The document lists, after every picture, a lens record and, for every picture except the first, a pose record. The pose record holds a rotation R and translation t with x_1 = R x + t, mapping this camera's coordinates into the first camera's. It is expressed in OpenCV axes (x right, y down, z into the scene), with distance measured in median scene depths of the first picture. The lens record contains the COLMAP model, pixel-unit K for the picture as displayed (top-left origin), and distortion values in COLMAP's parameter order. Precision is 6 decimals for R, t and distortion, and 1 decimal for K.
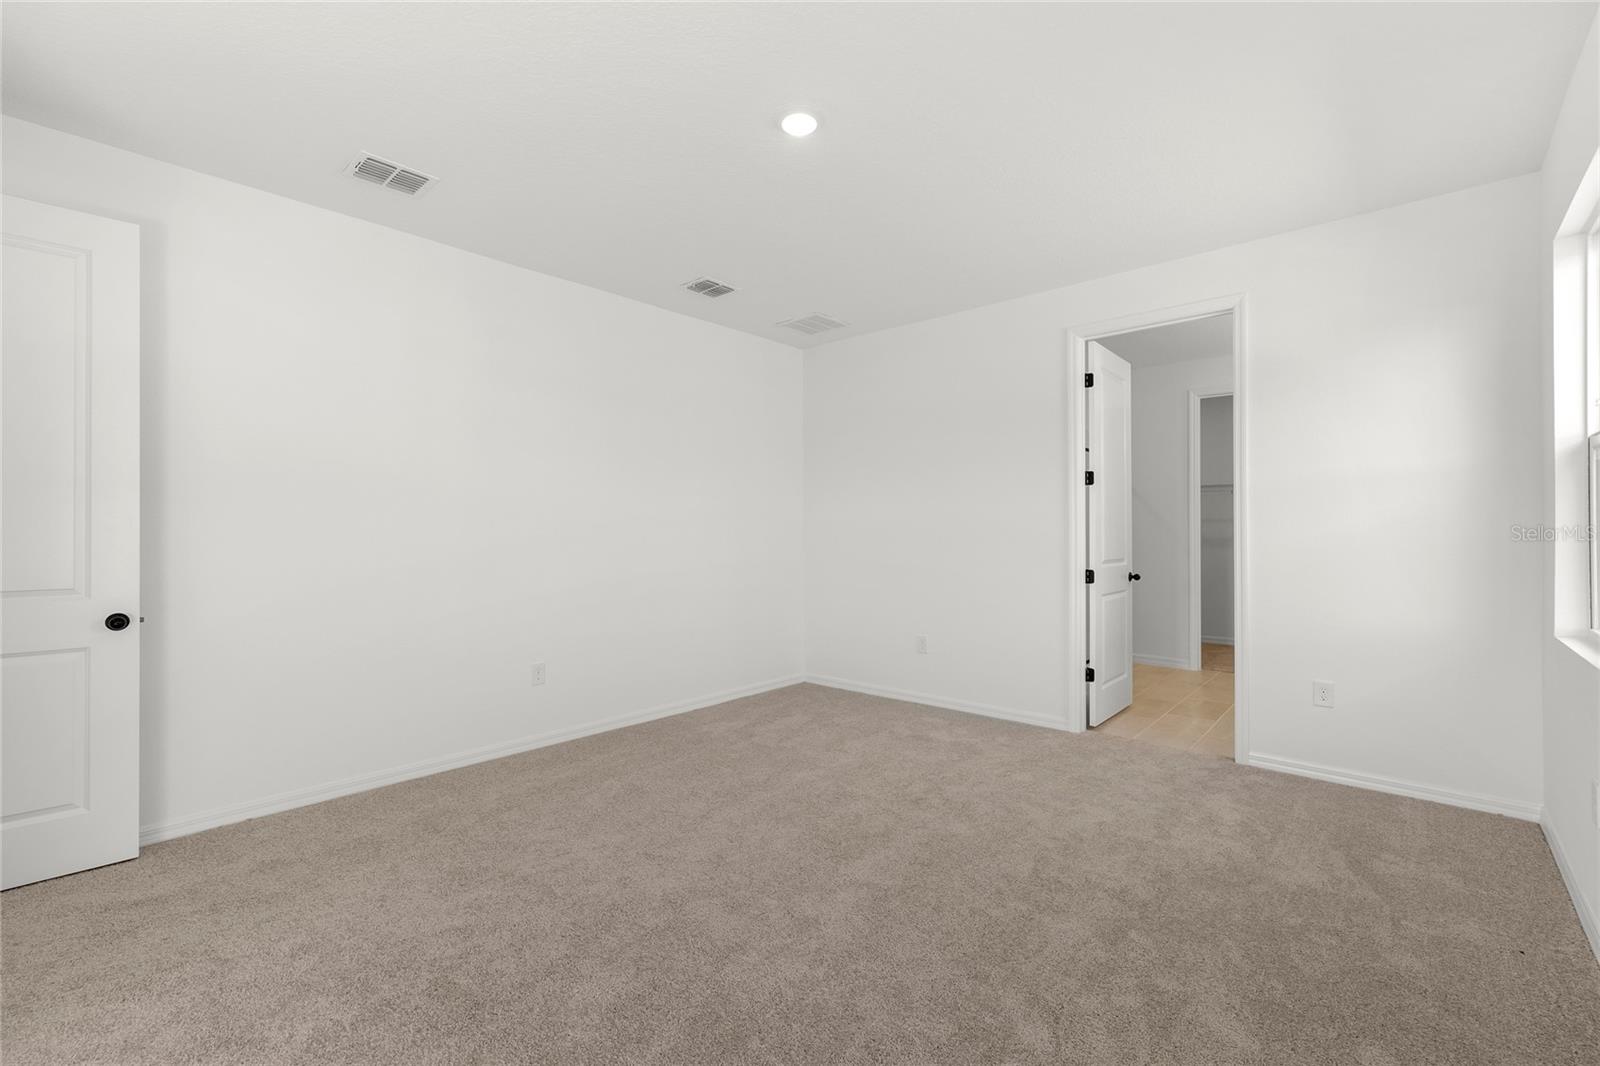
lens RADIAL K [[685.3, 0, 795.2], [0, 685.3, 534.0], [0, 0, 1]] dist [-0.001328, 0.000236]
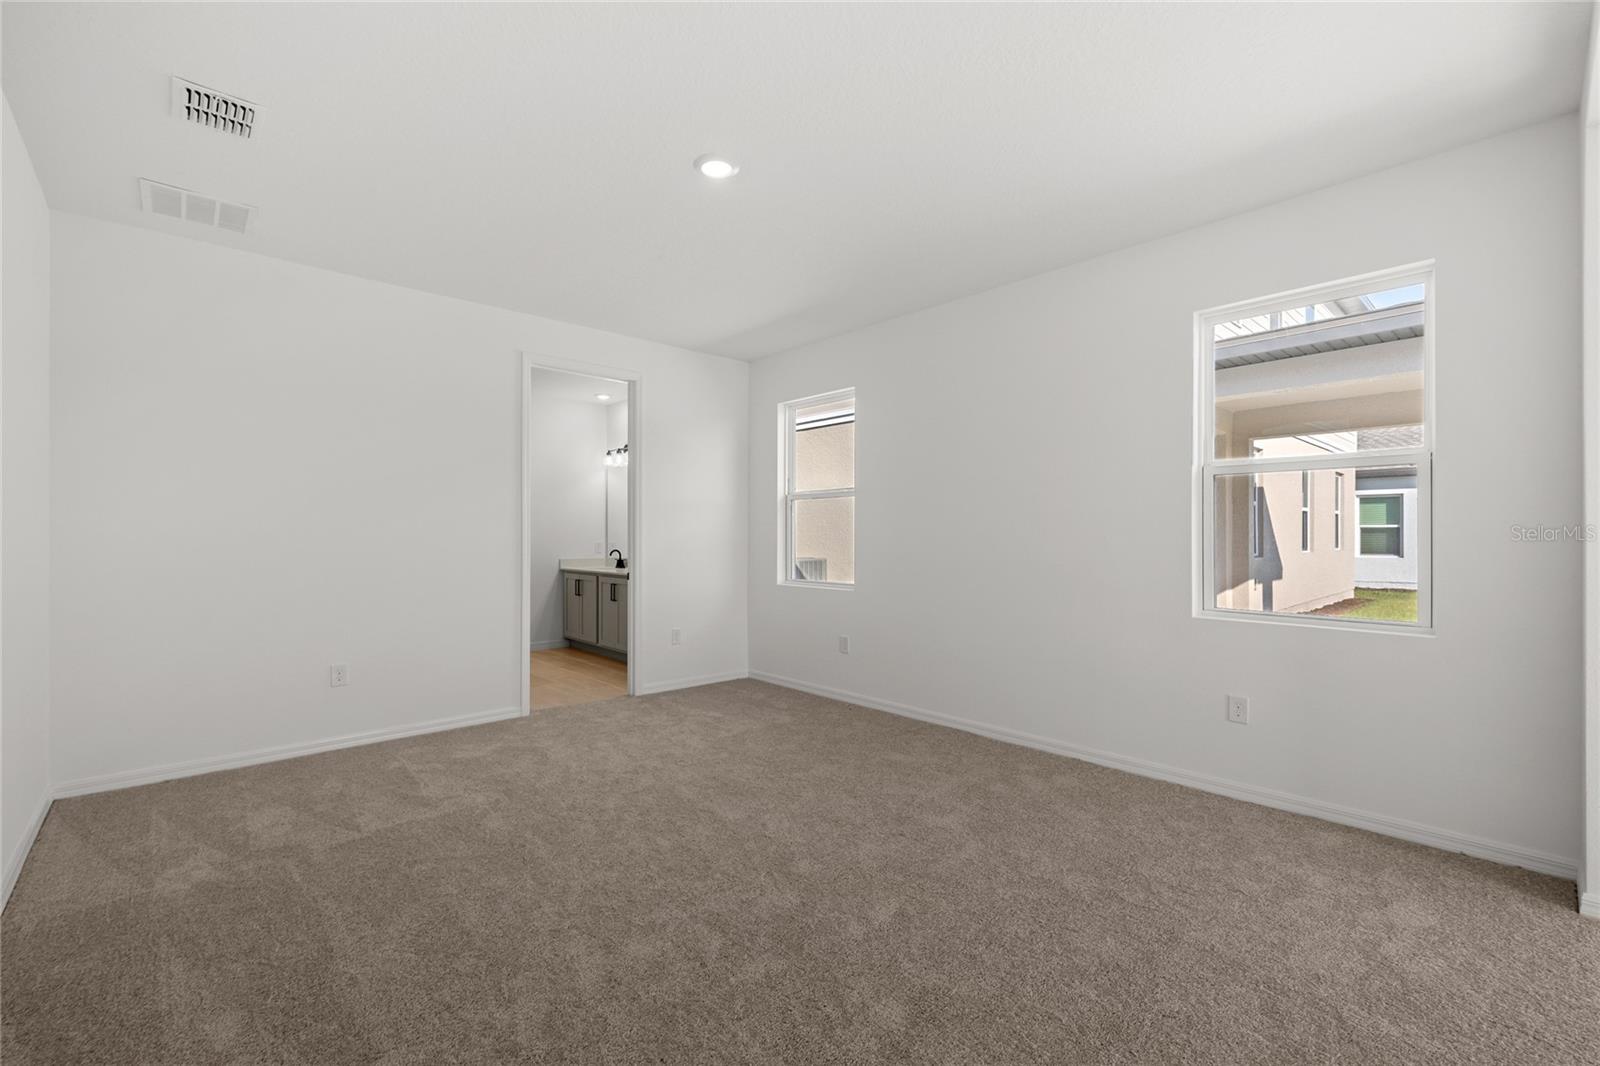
lens RADIAL K [[685.3, 0, 795.2], [0, 685.3, 533.9], [0, 0, 1]] dist [-0.001328, 0.000236]
pose [[0.094455, 0.004320, 0.995520, -0.696418], [-0.000470, 0.999991, -0.004295, -0.000803], [-0.995529, -0.000062, 0.094456, 0.486159]]
